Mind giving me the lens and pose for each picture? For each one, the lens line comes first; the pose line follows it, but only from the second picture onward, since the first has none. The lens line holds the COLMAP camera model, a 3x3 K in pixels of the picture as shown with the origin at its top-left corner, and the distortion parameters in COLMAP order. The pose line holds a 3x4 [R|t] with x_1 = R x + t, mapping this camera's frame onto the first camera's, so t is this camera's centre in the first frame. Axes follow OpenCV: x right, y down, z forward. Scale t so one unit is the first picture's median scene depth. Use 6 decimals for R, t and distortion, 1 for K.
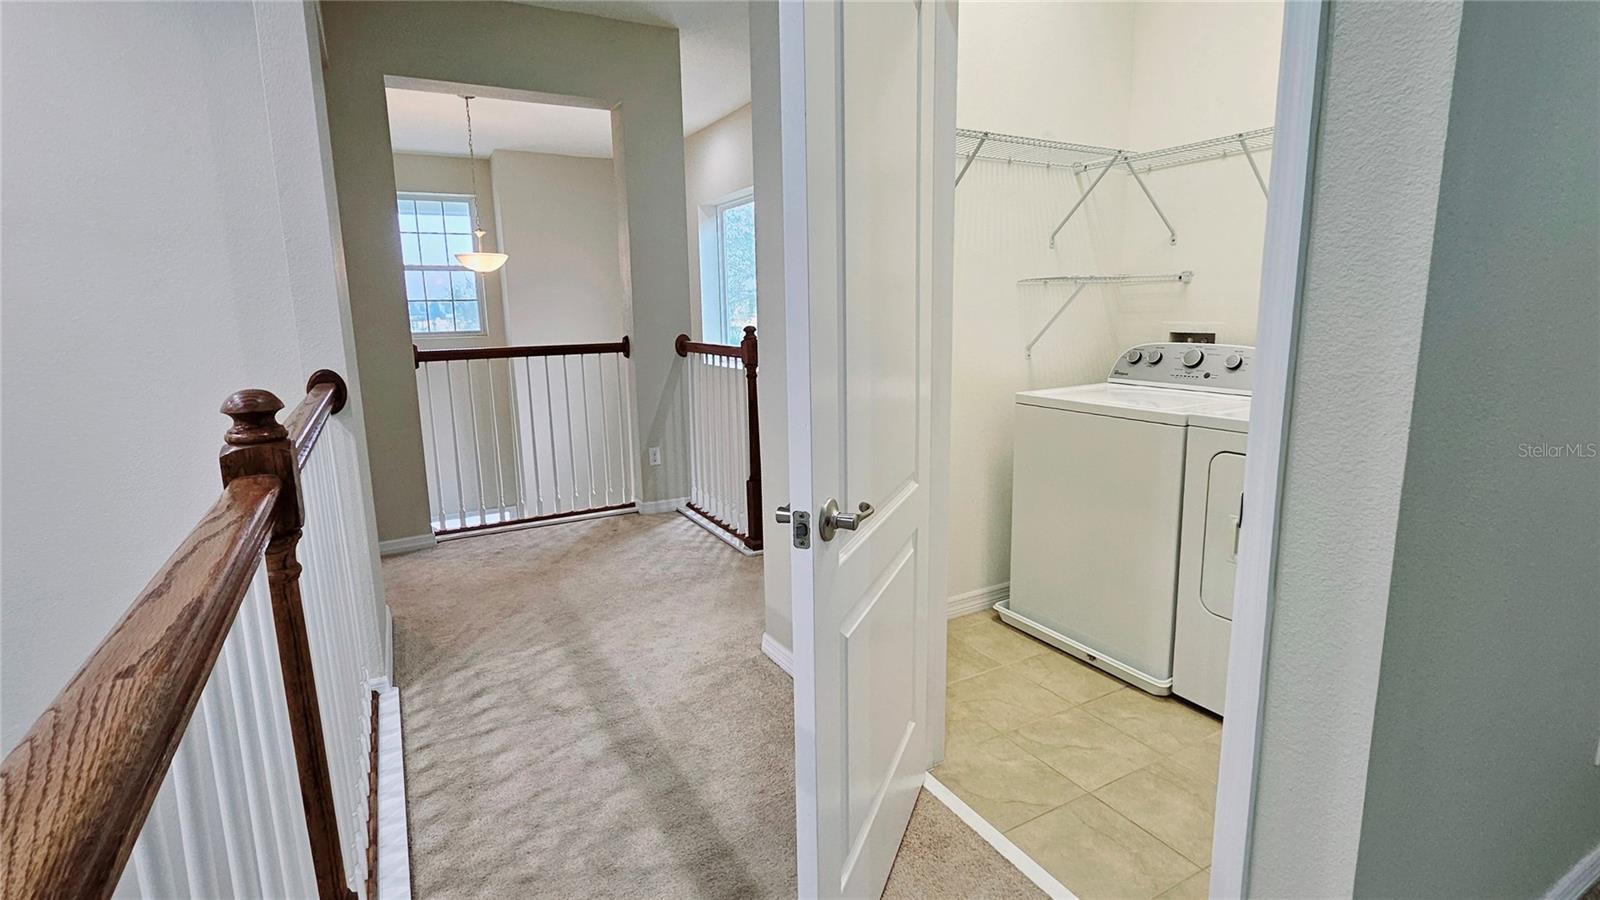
lens RADIAL K [[748.7, 0, 800.9], [0, 748.7, 441.8], [0, 0, 1]] dist [-0.002384, -0.000197]
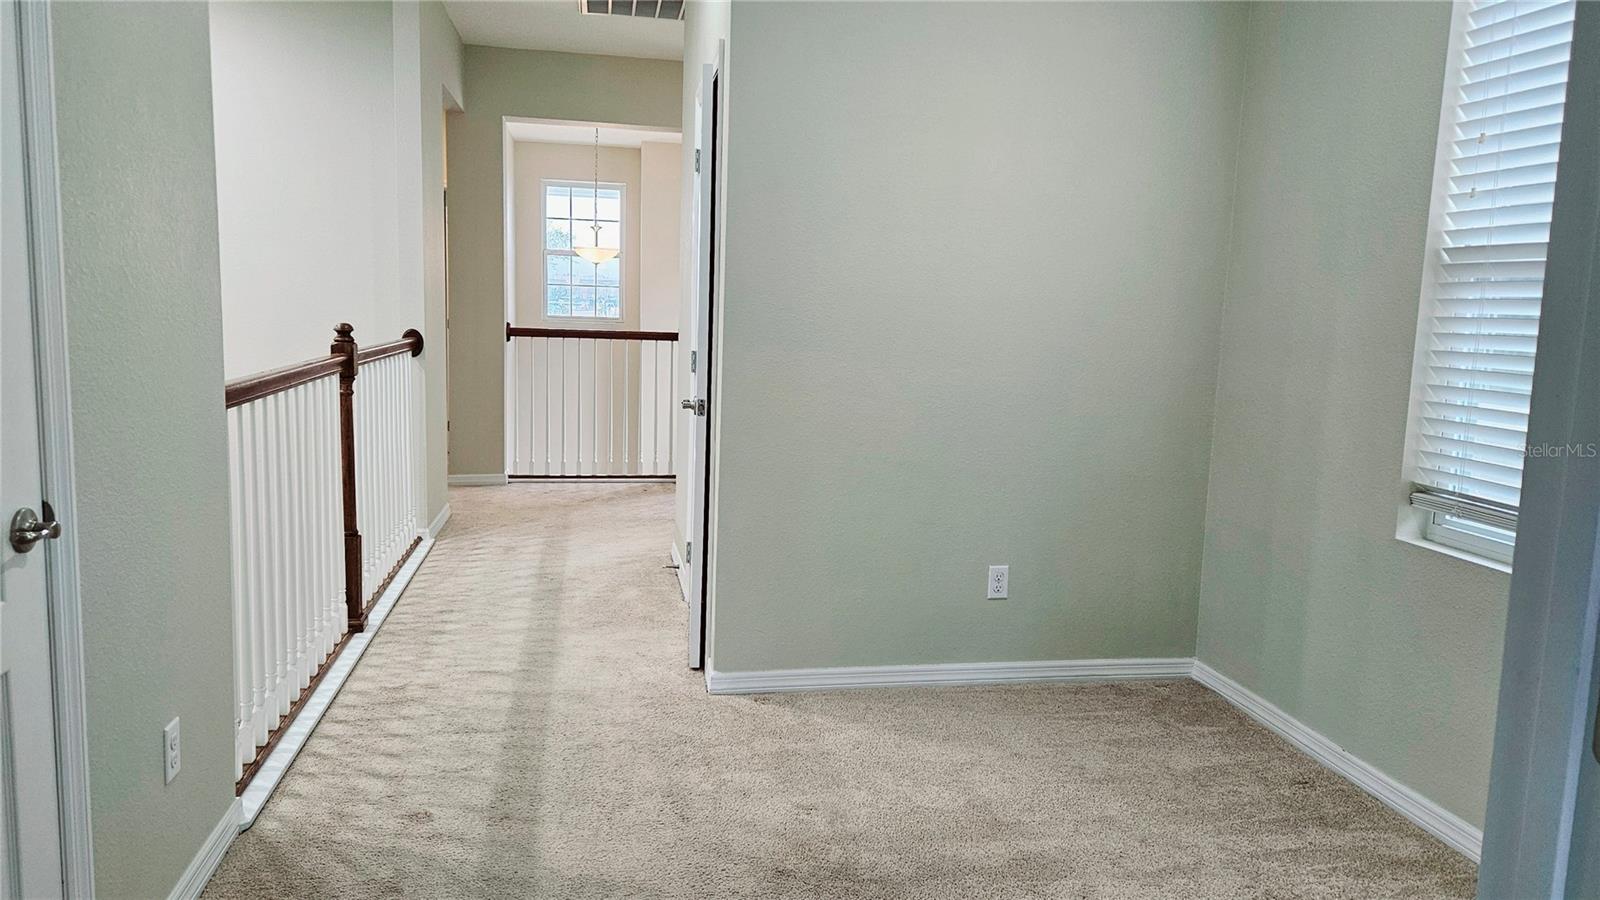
lens RADIAL K [[1077.2, 0, 799.3], [0, 1077.2, 444.8], [0, 0, 1]] dist [0.001247, 0.000587]
pose [[0.947149, 0.085227, -0.309264, 0.530137], [-0.099578, 0.994550, -0.030888, 0.082953], [0.304946, 0.060052, 0.950474, -0.559292]]
